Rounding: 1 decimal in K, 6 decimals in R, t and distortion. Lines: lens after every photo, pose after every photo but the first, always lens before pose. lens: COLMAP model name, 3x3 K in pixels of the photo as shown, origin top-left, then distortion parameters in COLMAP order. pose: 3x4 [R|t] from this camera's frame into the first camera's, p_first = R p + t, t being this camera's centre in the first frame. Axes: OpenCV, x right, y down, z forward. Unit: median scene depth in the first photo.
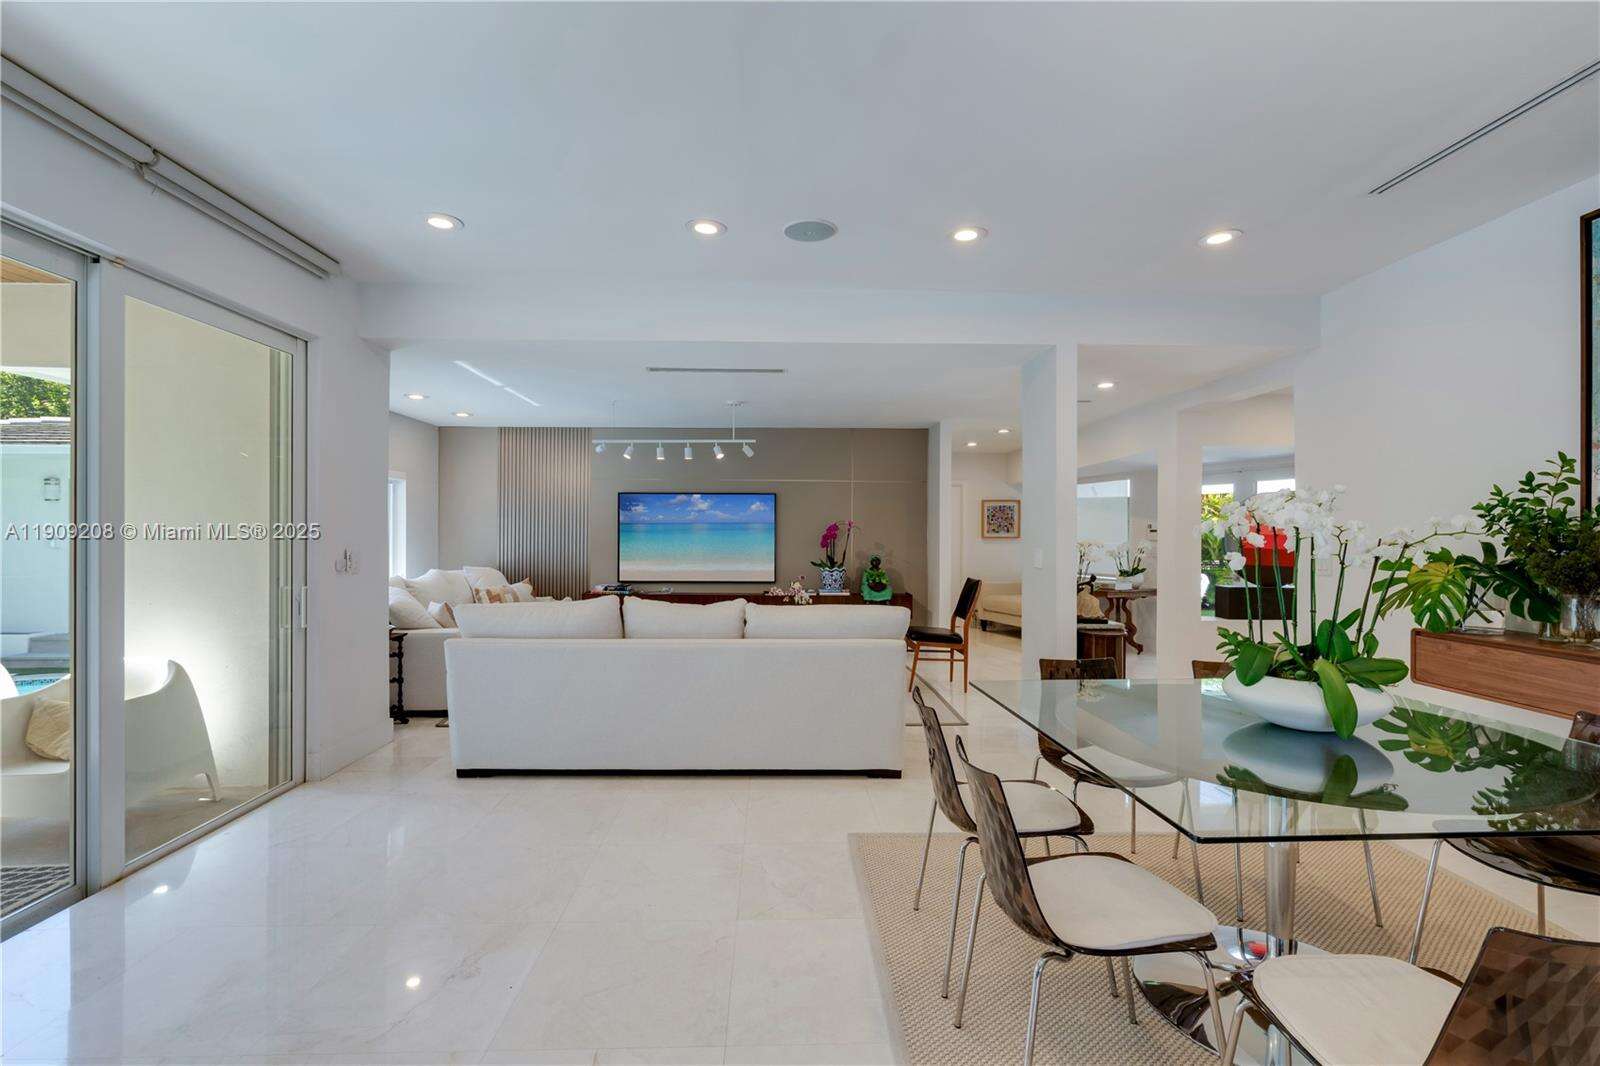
lens RADIAL K [[725.8, 0, 793.9], [0, 725.8, 532.7], [0, 0, 1]] dist [0.002197, 0.002327]
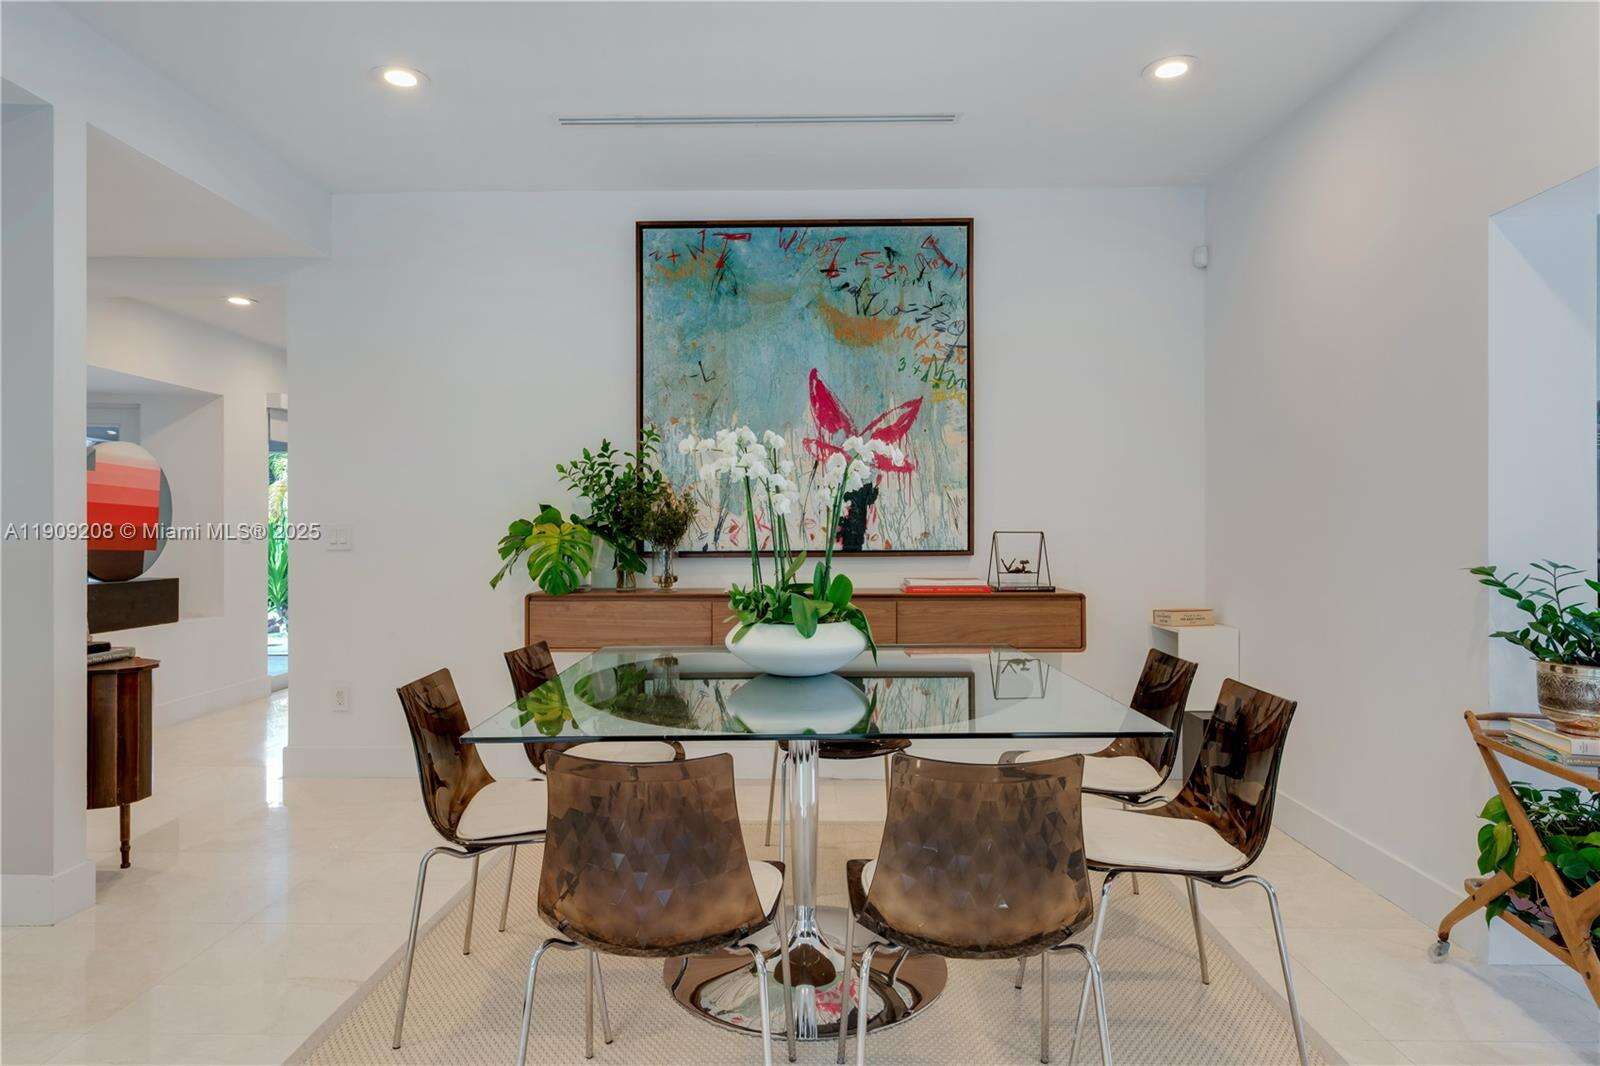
lens RADIAL K [[933.4, 0, 797.6], [0, 933.4, 523.6], [0, 0, 1]] dist [0.007103, 0.001619]
pose [[0.049331, -0.000548, 0.998782, -0.181859], [0.002079, 0.999998, 0.000446, 0.021437], [-0.998780, 0.002054, 0.049332, 0.312906]]
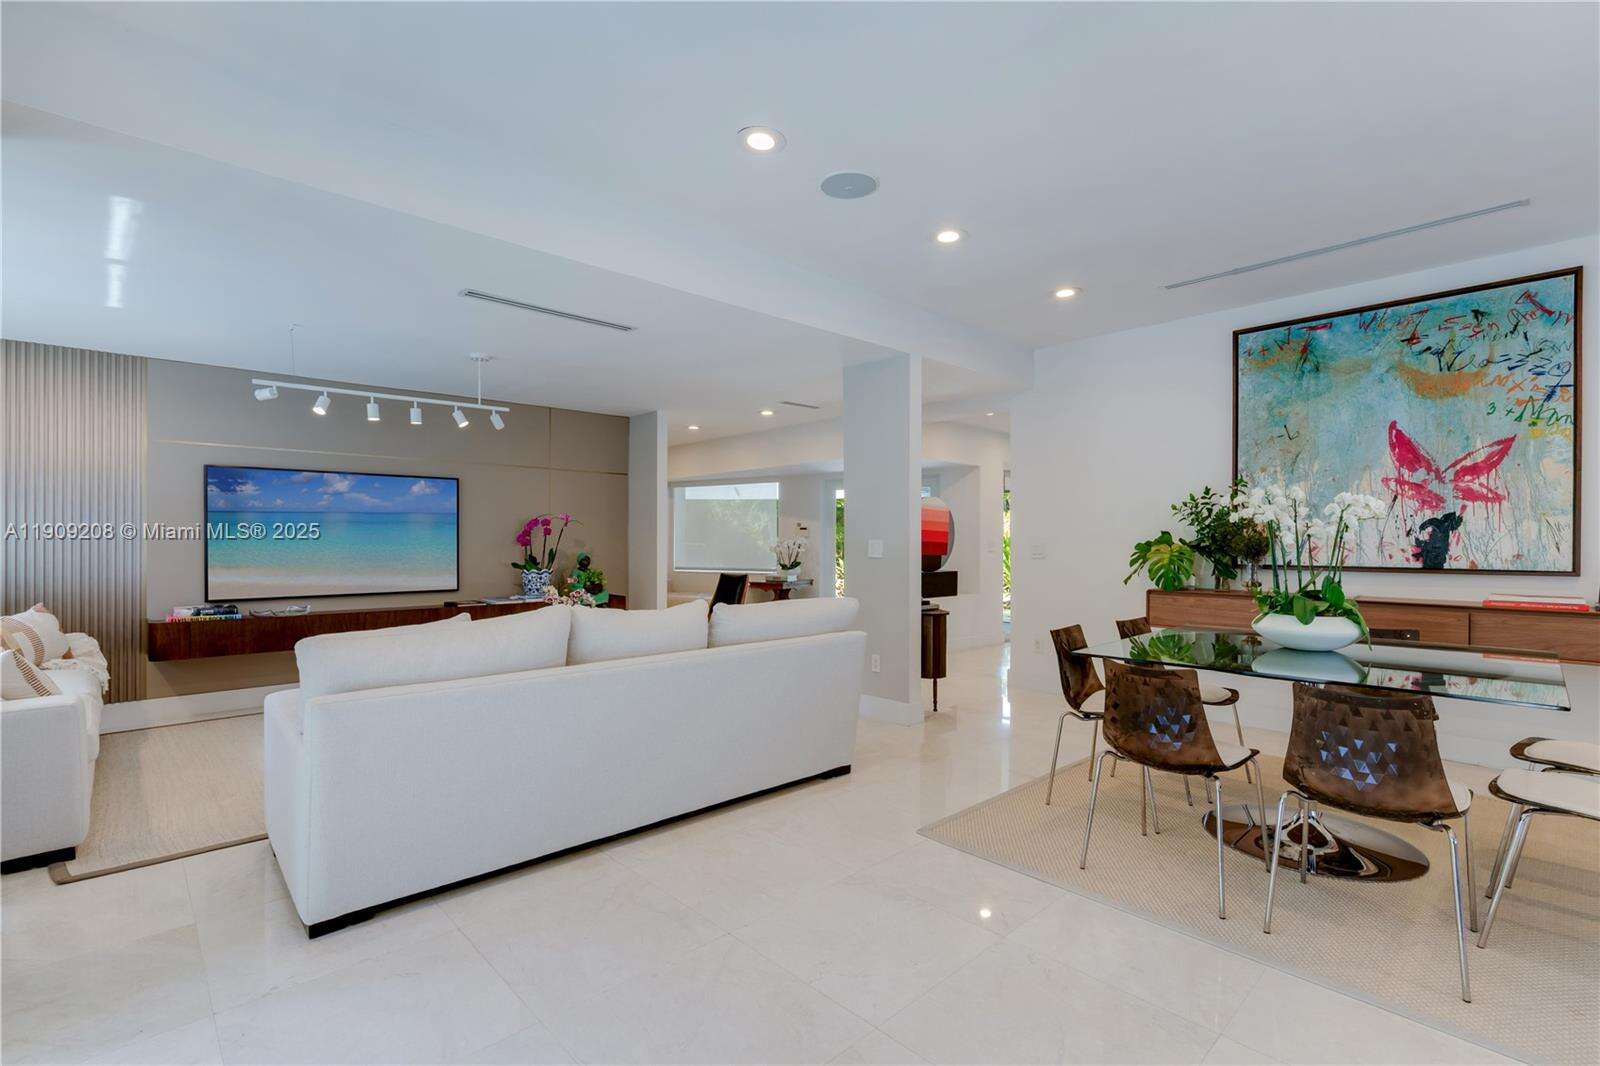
lens RADIAL K [[725.8, 0, 802.6], [0, 725.8, 542.4], [0, 0, 1]] dist [0.002197, 0.002327]
pose [[0.747732, -0.006104, 0.663973, -0.341342], [0.001139, 0.999968, 0.007911, 0.012695], [-0.664000, -0.005159, 0.747715, 0.194939]]
